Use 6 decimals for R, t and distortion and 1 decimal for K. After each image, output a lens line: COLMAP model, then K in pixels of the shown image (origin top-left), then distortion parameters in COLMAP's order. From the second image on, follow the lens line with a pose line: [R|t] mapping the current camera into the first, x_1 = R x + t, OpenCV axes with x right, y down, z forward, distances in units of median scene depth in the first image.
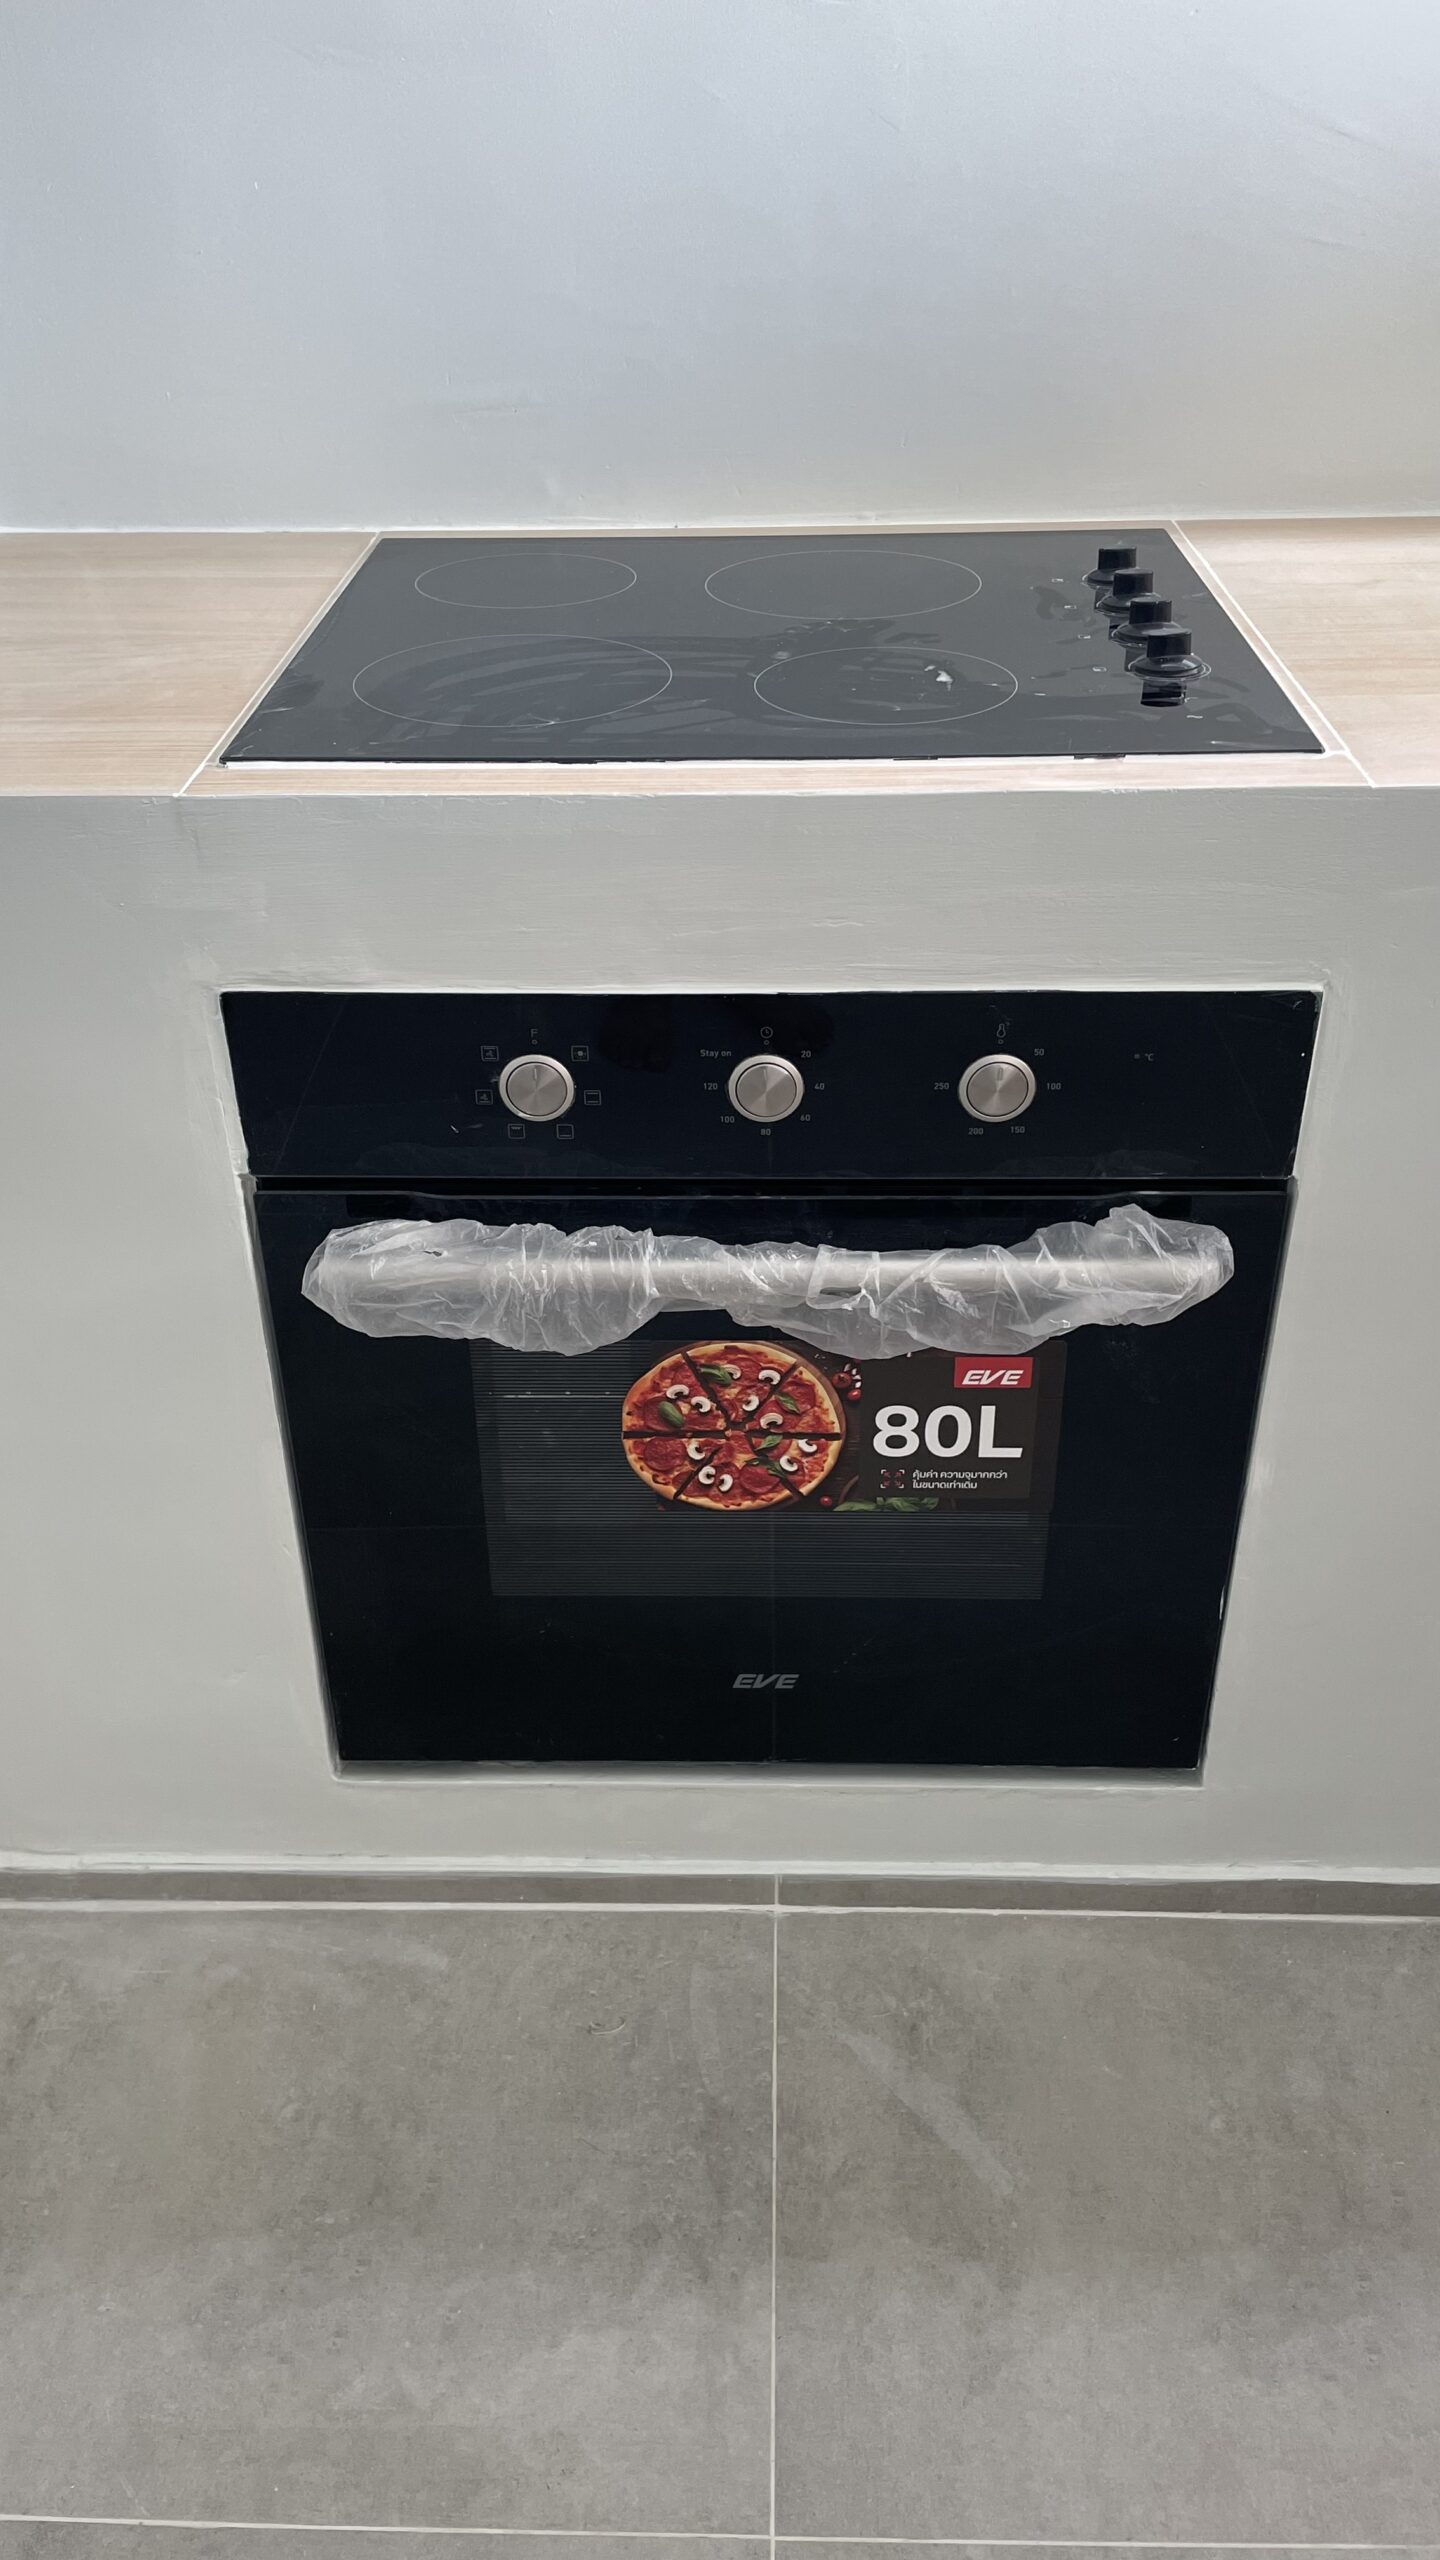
lens RADIAL K [[1960.0, 0, 714.0], [0, 1960.0, 1294.9], [0, 0, 1]] dist [0.087335, 0.001469]
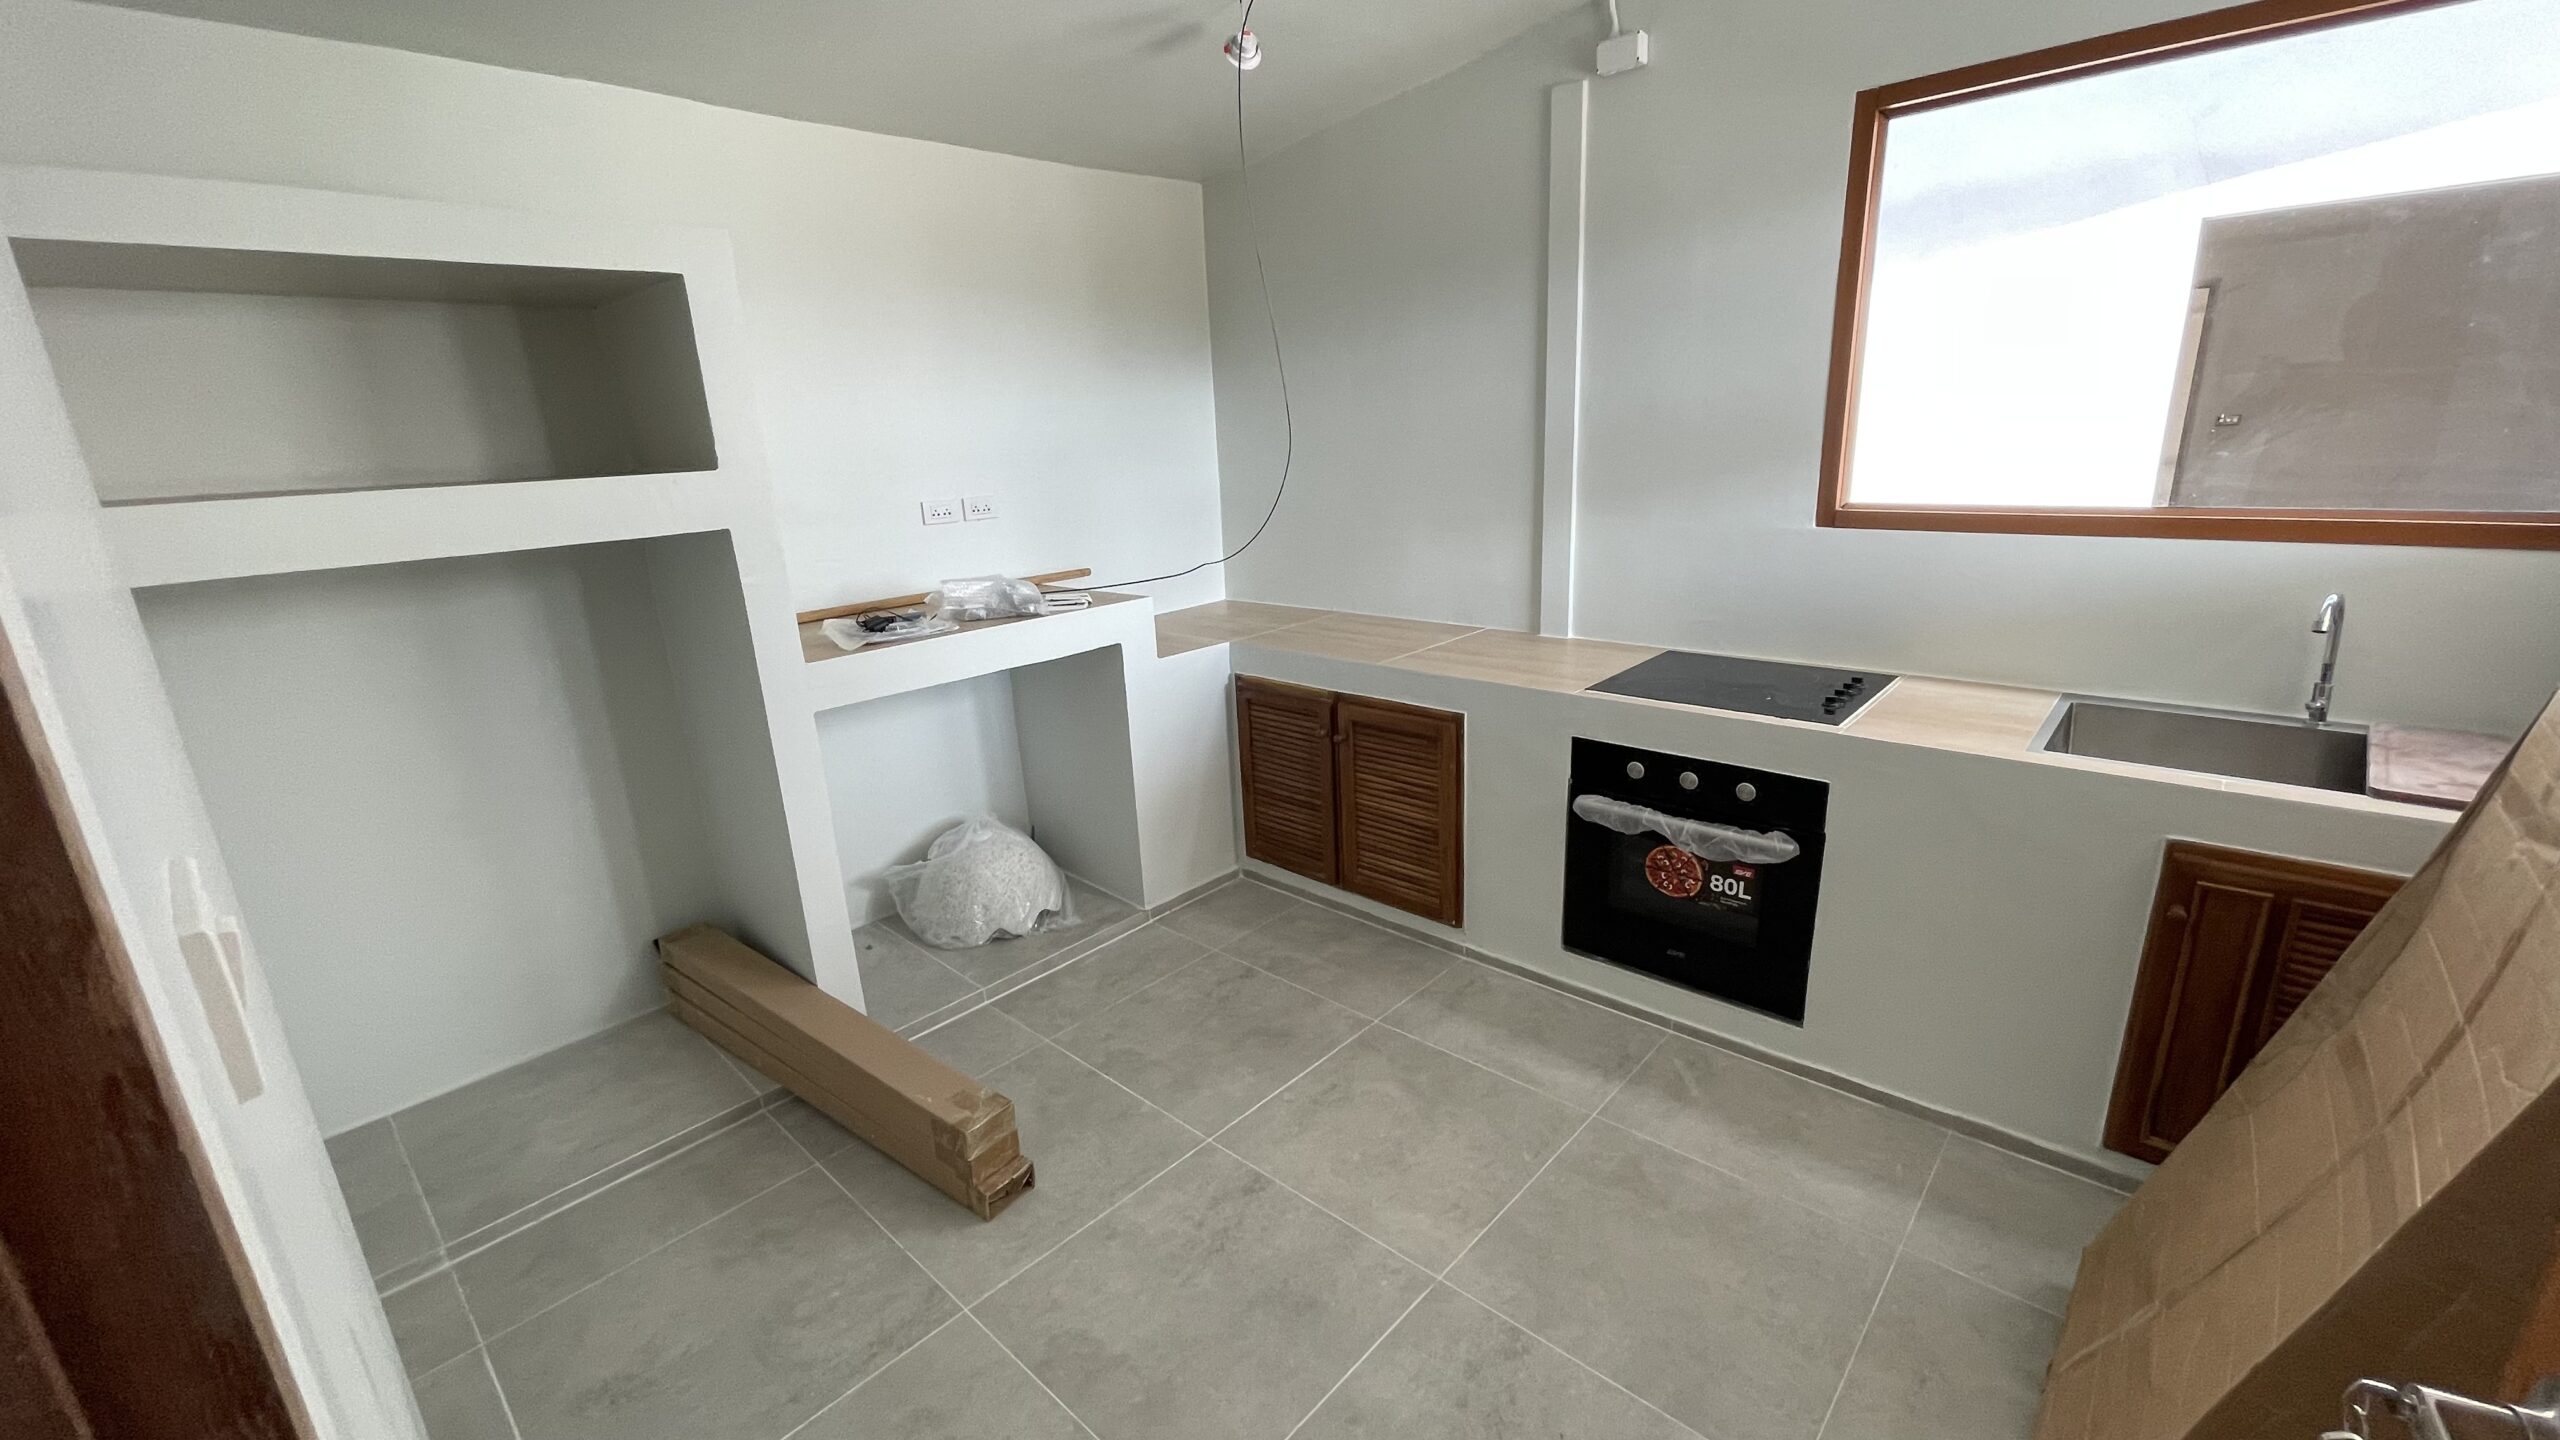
lens RADIAL K [[1044.2, 0, 1269.7], [0, 1044.2, 720.1], [0, 0, 1]] dist [0.000180, -0.000012]
pose [[0.751624, 0.160697, -0.639717, 0.688525], [-0.322872, 0.935364, -0.144389, 0.347219], [0.575165, 0.315073, 0.754927, -1.113473]]
